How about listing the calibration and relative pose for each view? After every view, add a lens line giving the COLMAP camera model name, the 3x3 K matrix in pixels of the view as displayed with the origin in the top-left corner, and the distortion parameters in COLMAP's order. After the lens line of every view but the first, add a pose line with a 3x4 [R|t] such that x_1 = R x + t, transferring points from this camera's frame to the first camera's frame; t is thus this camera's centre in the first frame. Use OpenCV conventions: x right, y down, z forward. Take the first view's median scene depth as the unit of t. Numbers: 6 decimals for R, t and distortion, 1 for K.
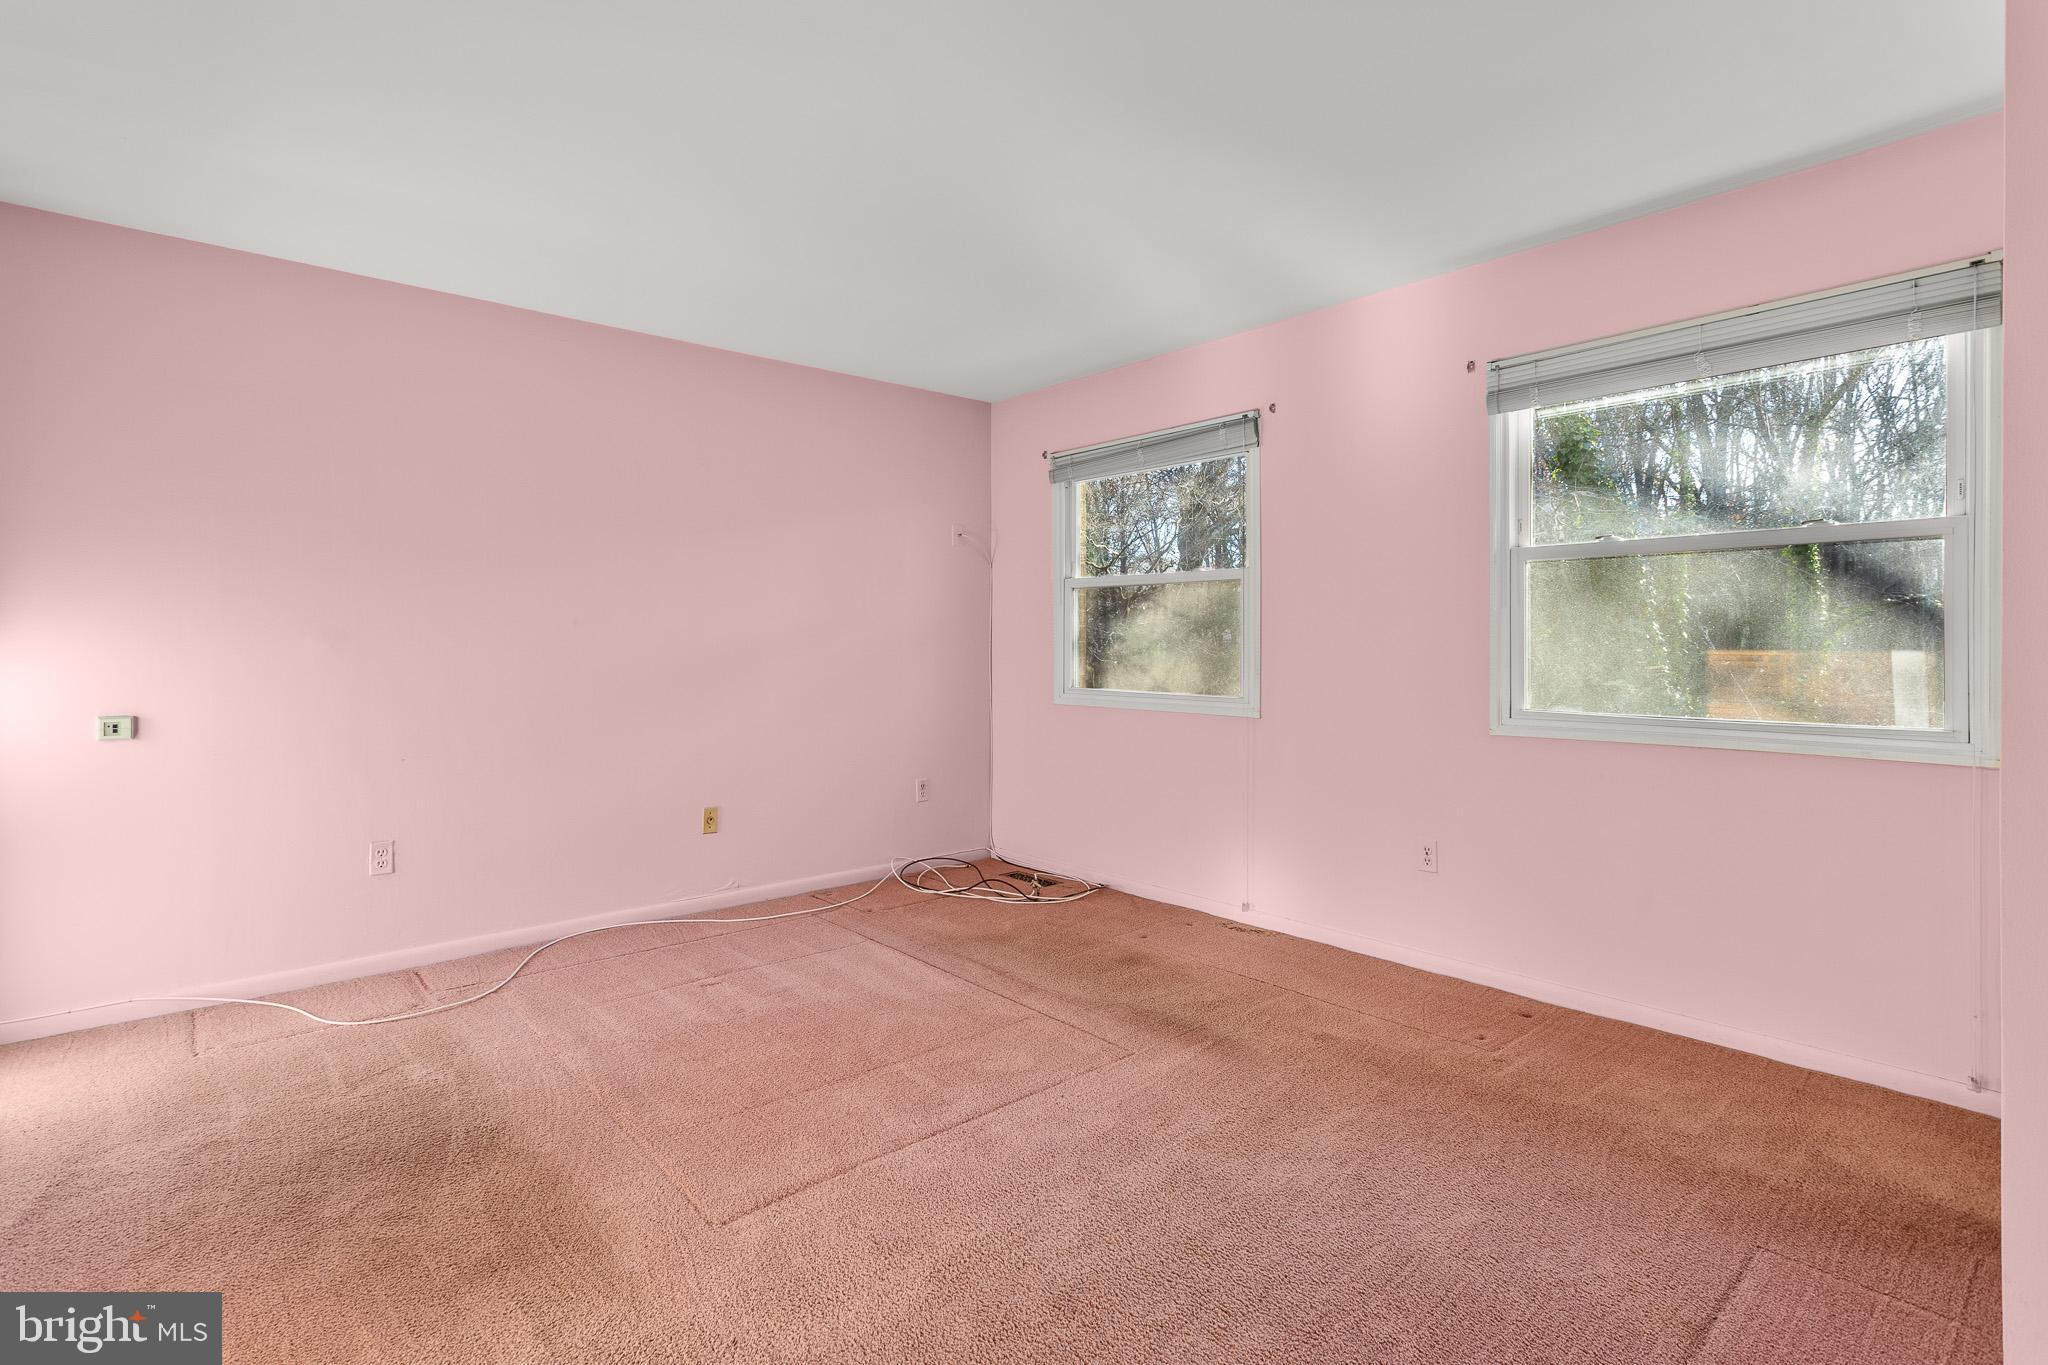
lens RADIAL K [[977.0, 0, 1003.9], [0, 977.0, 638.6], [0, 0, 1]] dist [-0.012819, 0.000059]
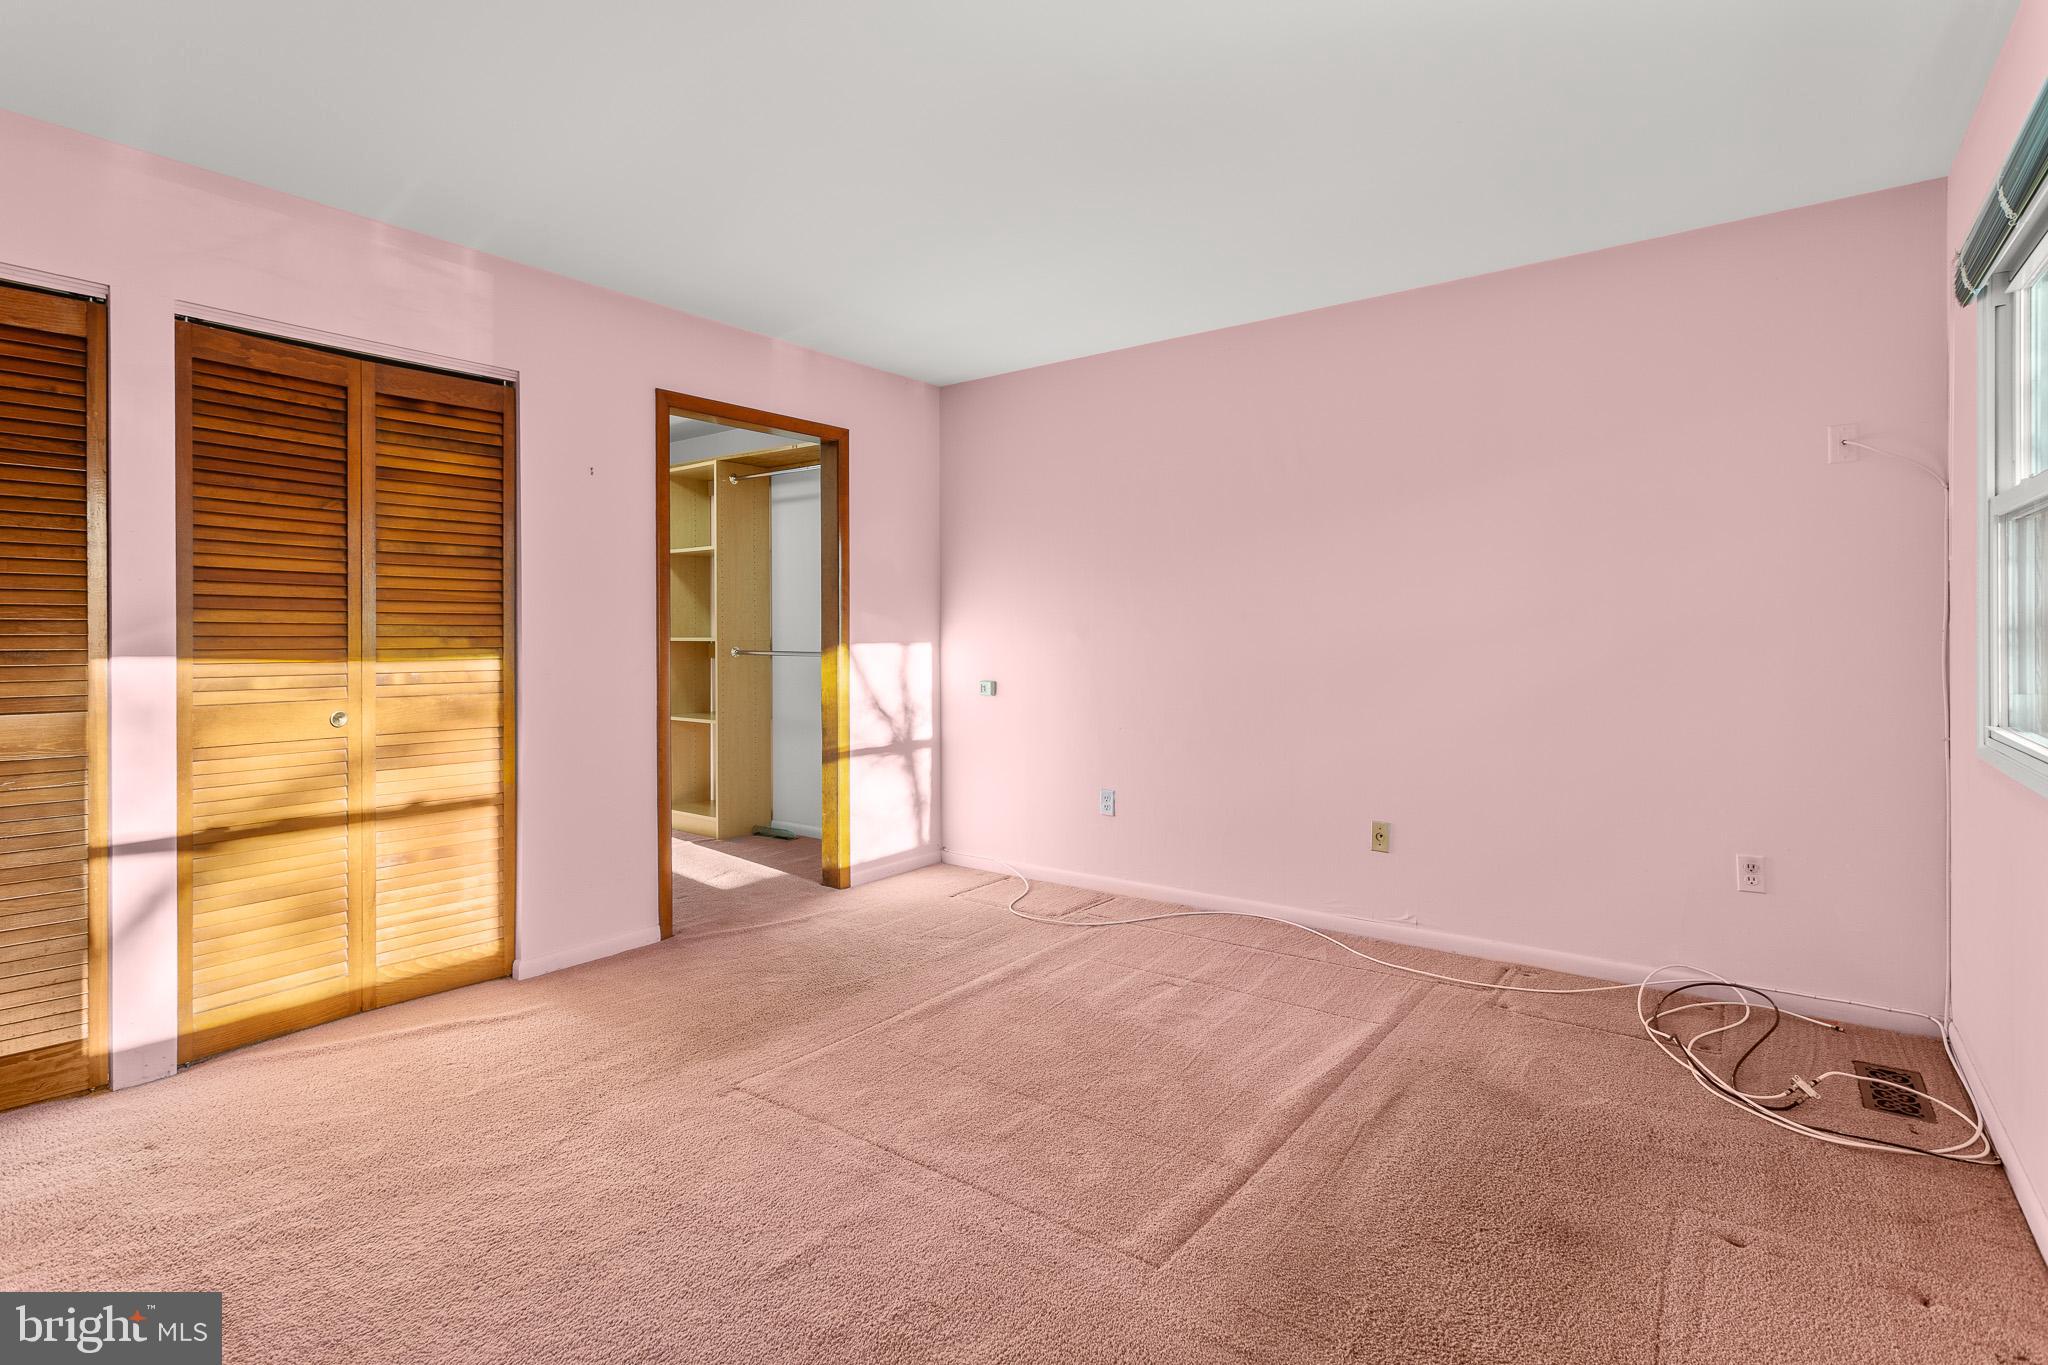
lens RADIAL K [[977.0, 0, 1031.4], [0, 977.0, 631.0], [0, 0, 1]] dist [-0.012819, 0.000059]
pose [[0.223631, -0.004217, -0.974665, 0.596174], [0.006616, 0.999974, -0.002809, 0.002301], [0.974652, -0.005820, 0.223653, 0.618157]]
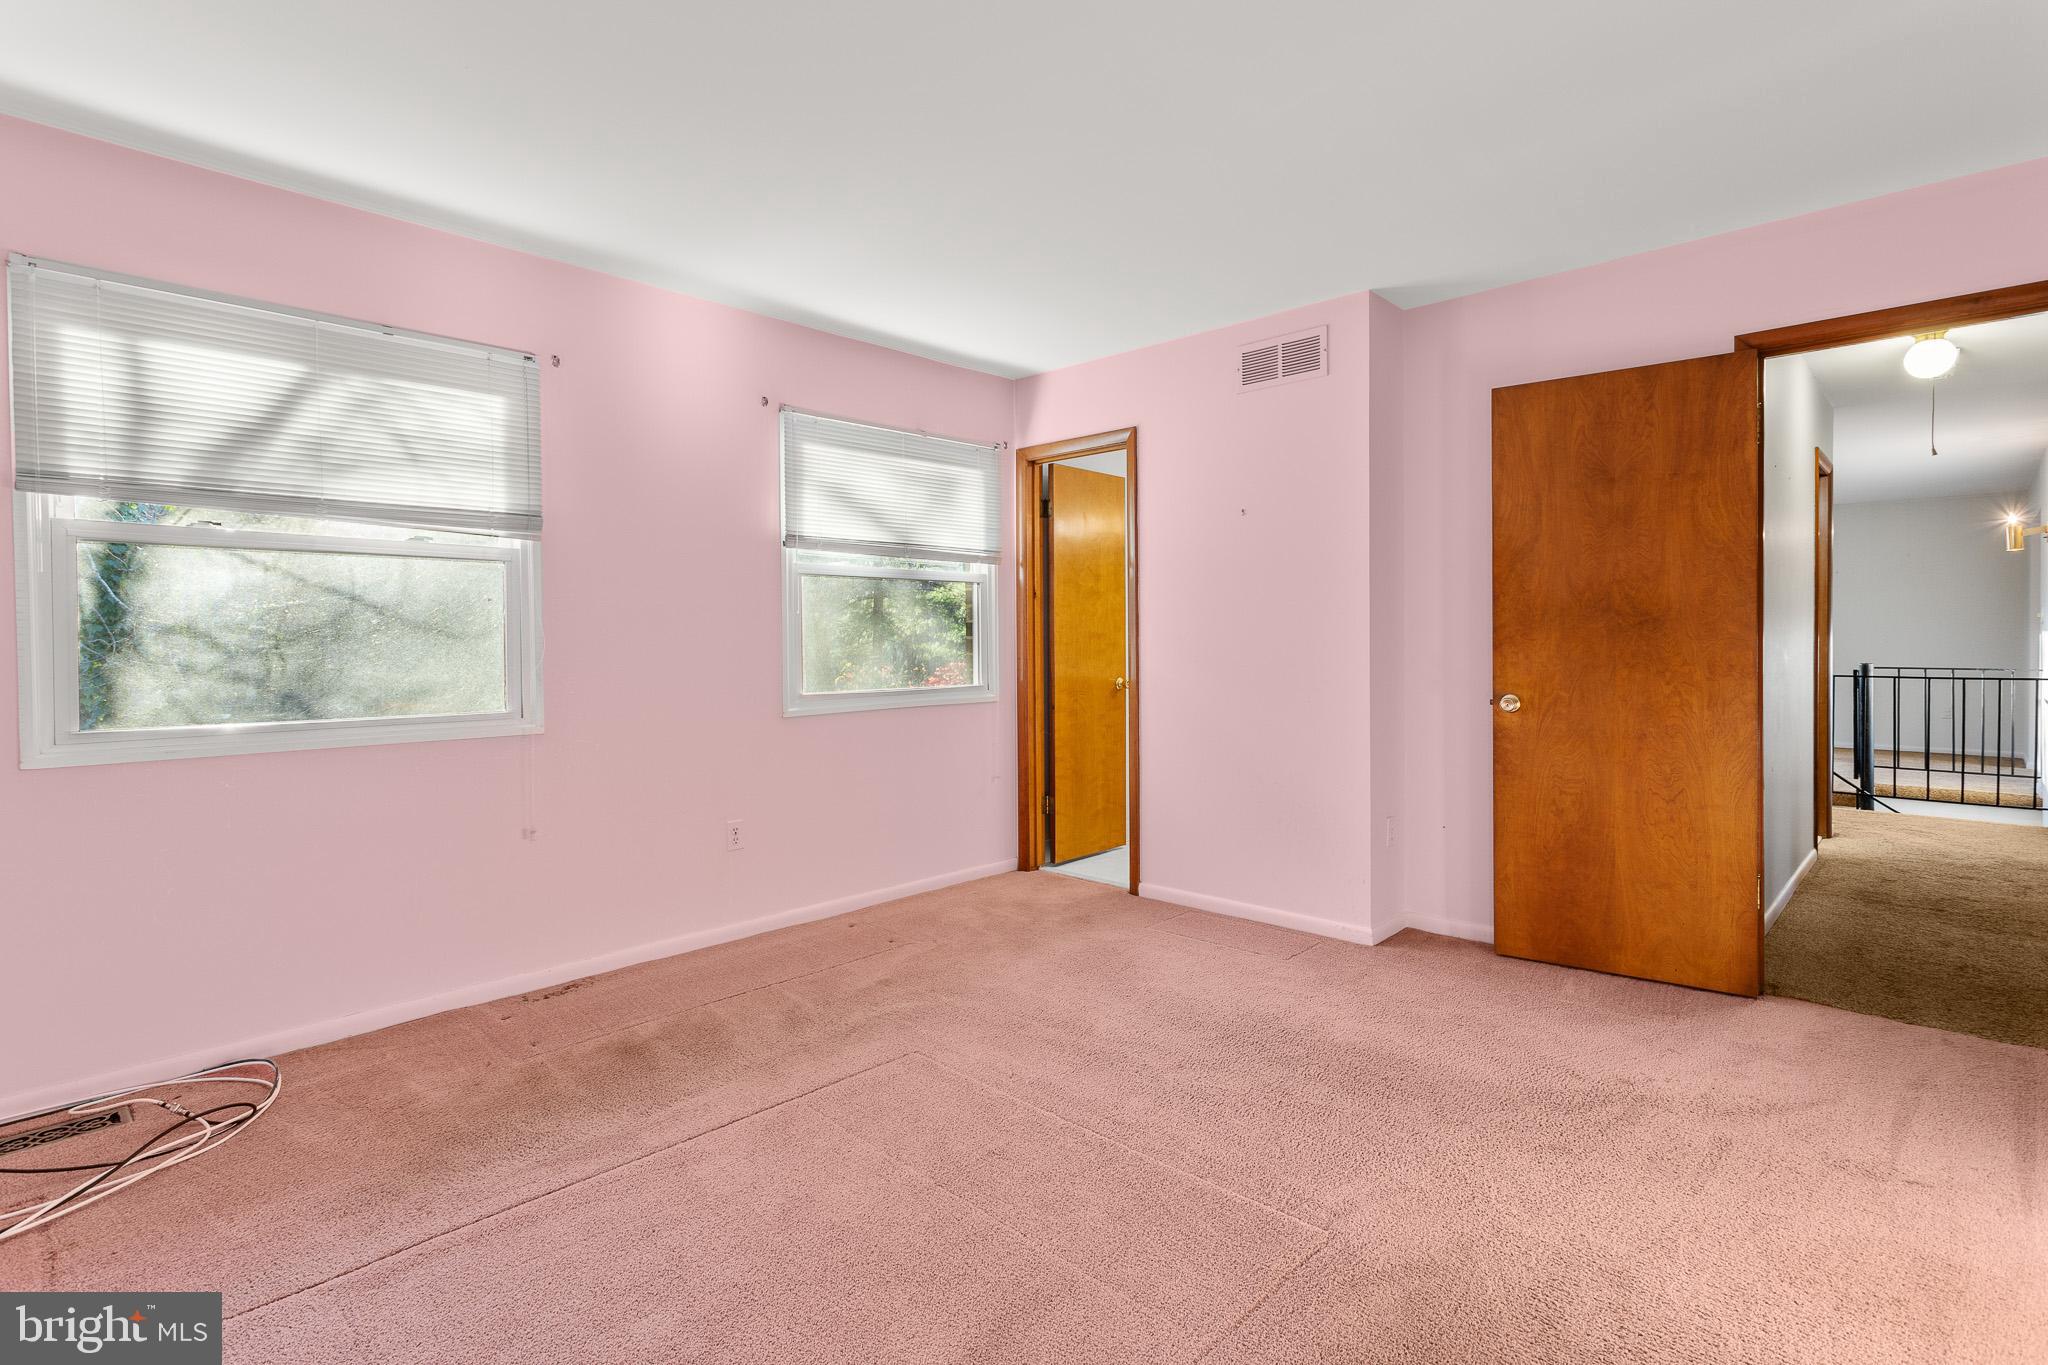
lens RADIAL K [[977.0, 0, 1021.2], [0, 977.0, 672.9], [0, 0, 1]] dist [-0.012819, 0.000059]
pose [[-0.109279, -0.034966, 0.993396, -0.681503], [0.002949, 0.999365, 0.035500, 0.001504], [-0.994007, 0.006809, -0.109107, 0.791815]]
